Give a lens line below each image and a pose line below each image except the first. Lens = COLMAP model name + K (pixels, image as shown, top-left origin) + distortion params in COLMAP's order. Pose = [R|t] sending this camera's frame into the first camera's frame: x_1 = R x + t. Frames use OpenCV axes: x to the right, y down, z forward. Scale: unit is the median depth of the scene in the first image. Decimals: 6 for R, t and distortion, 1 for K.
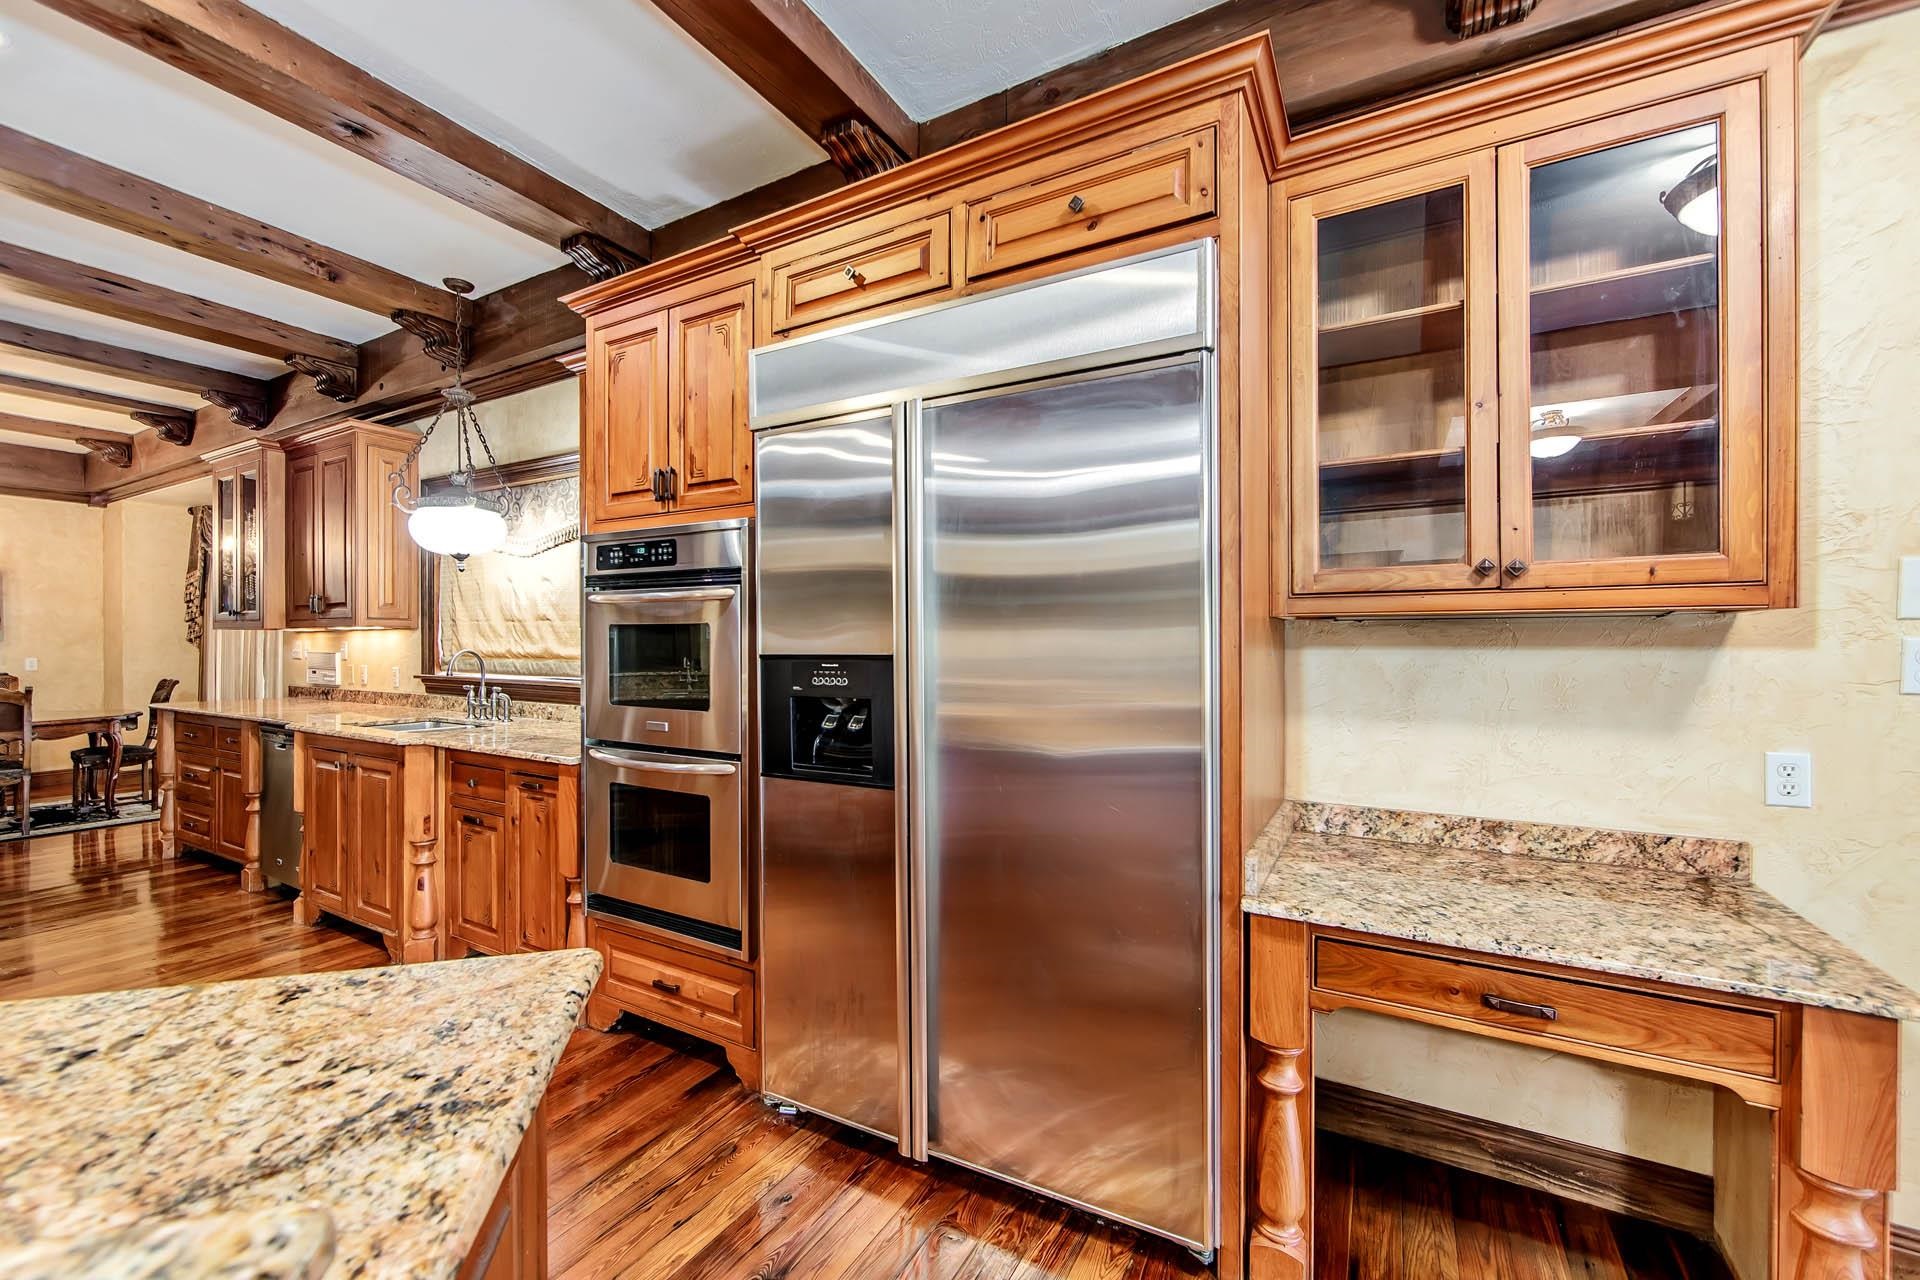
lens RADIAL K [[757.9, 0, 959.6], [0, 757.9, 642.6], [0, 0, 1]] dist [-0.006321, -0.000639]
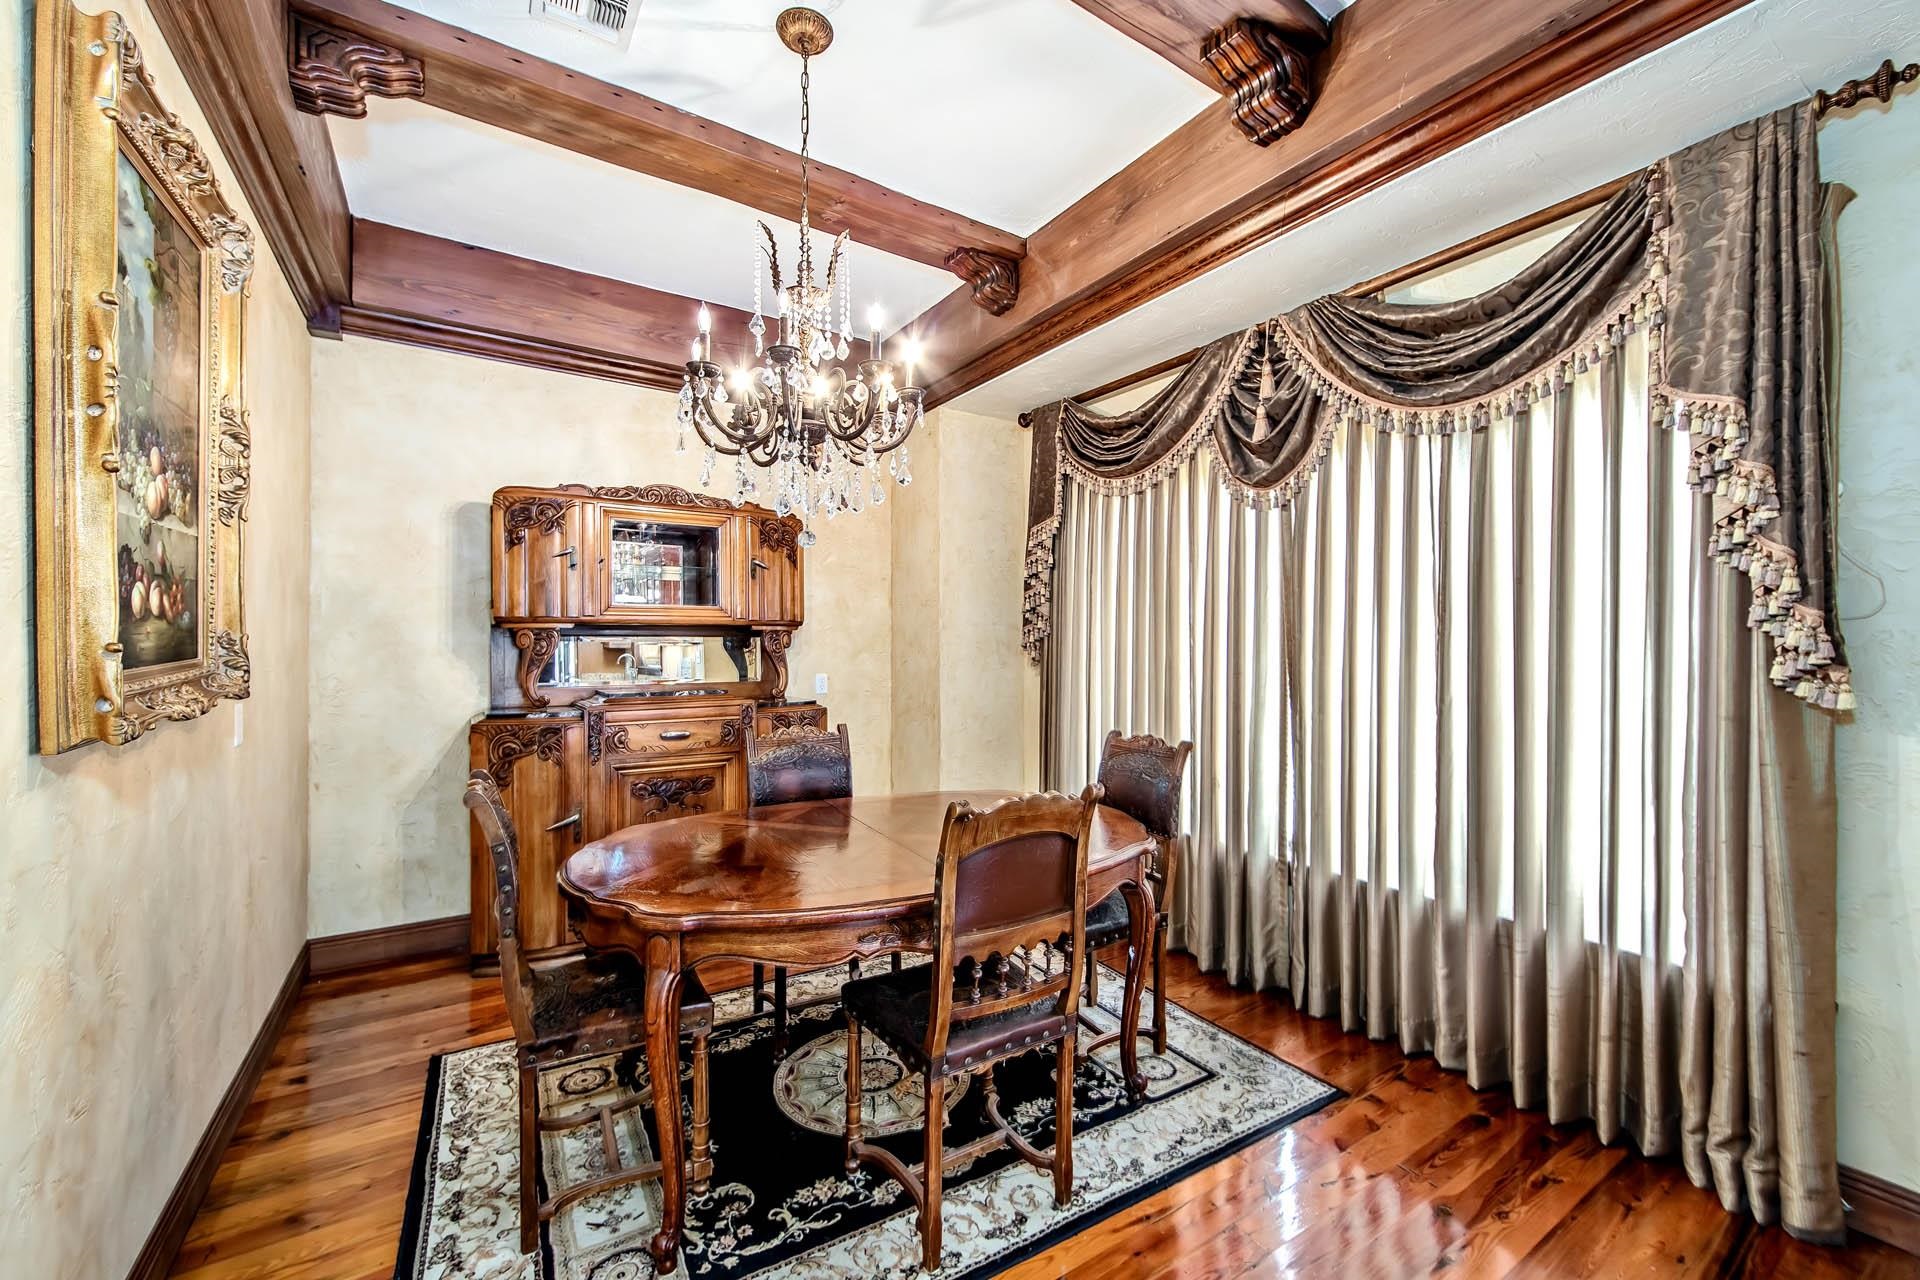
lens RADIAL K [[757.9, 0, 965.5], [0, 757.9, 645.3], [0, 0, 1]] dist [-0.006321, -0.000639]
pose [[0.884149, 0.003094, -0.467195, -3.037130], [-0.006202, 0.999968, -0.005115, -0.002499], [0.467164, 0.007420, 0.884140, 1.803619]]
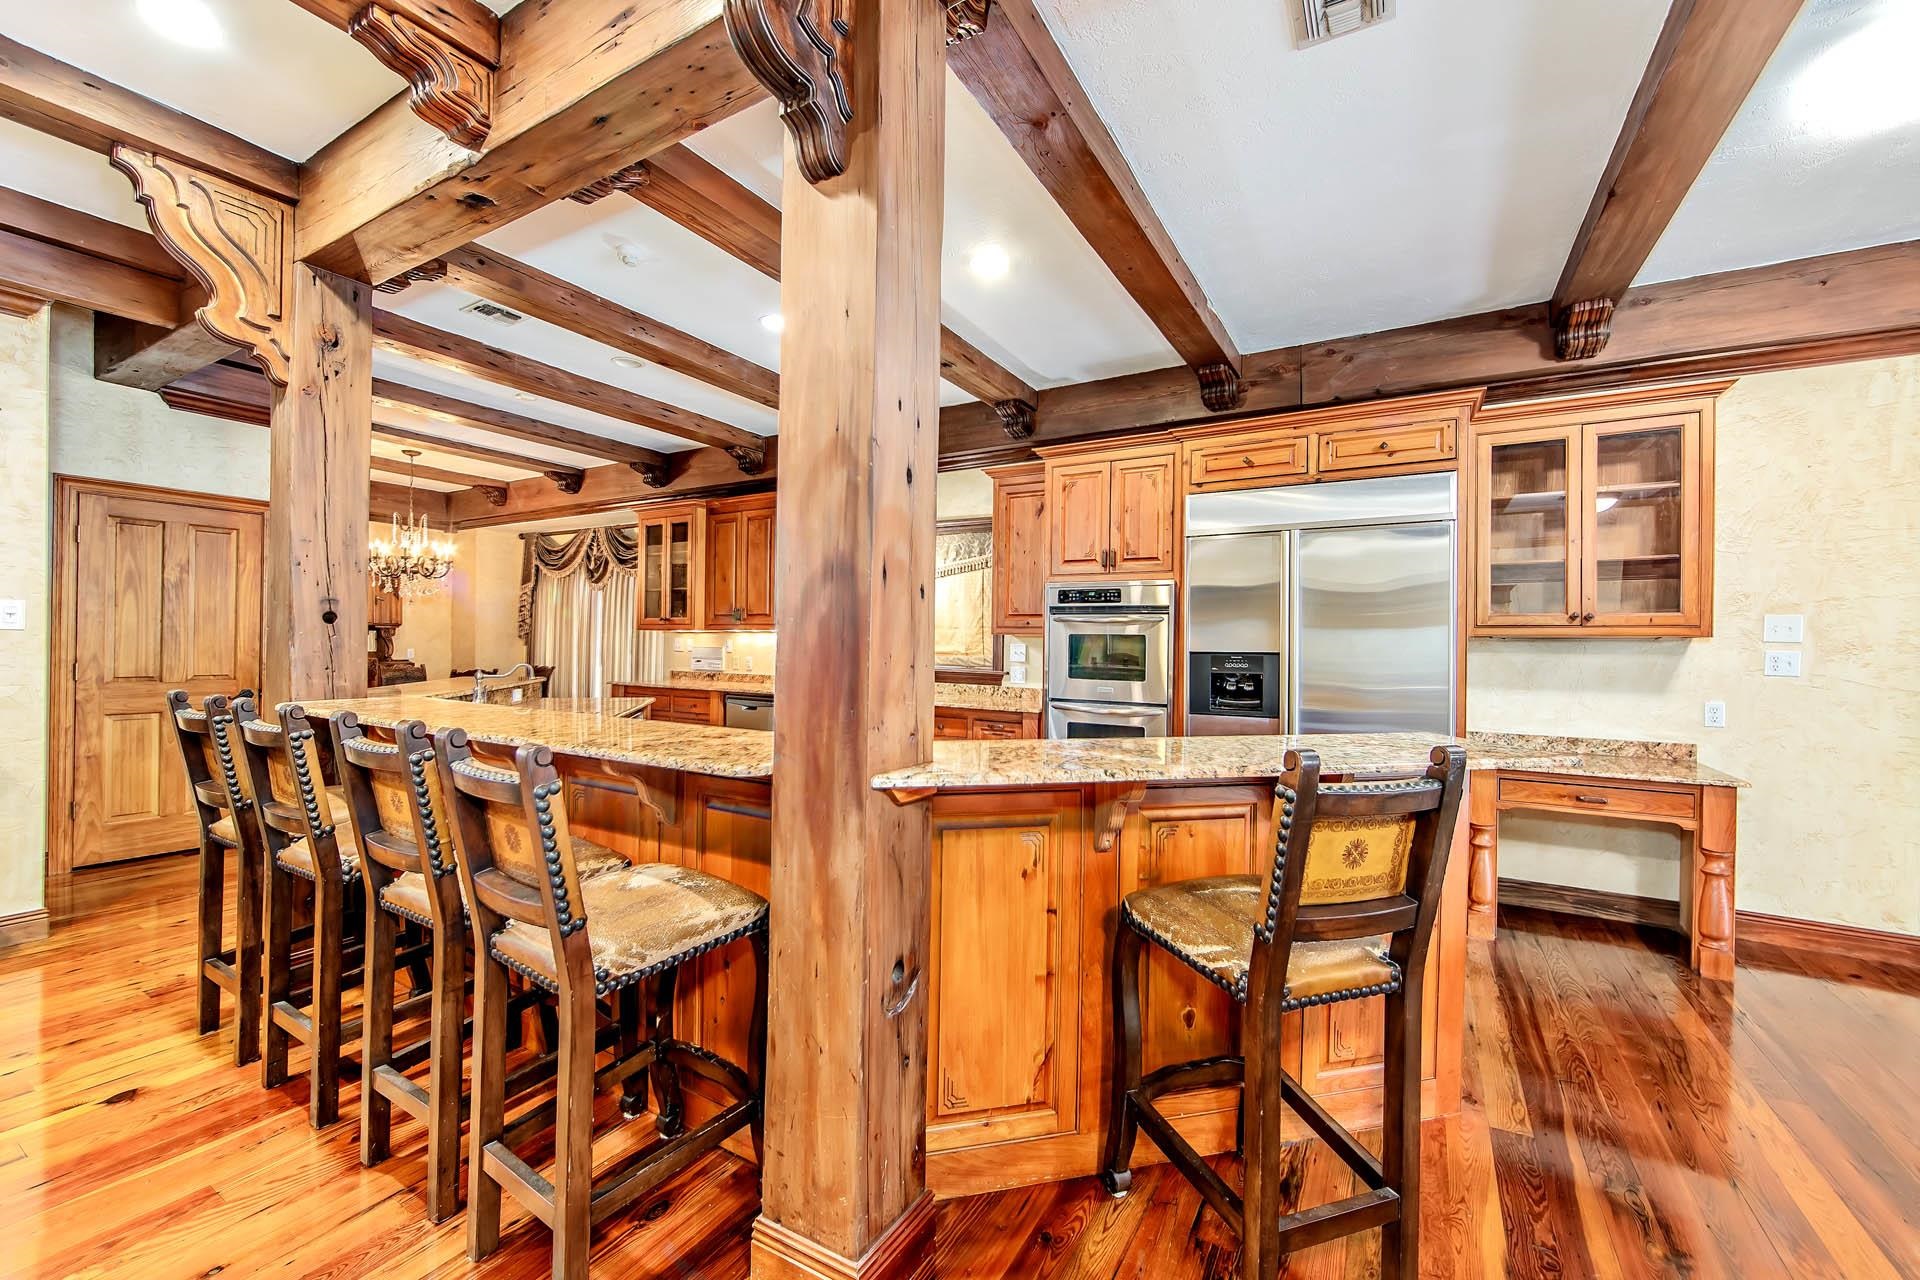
lens RADIAL K [[757.9, 0, 957.0], [0, 757.9, 643.3], [0, 0, 1]] dist [-0.006321, -0.000639]
pose [[0.999653, 0.013097, -0.022853, -0.921217], [-0.013162, 0.999910, -0.002673, 0.008252], [0.022816, 0.002973, 0.999735, -1.083881]]
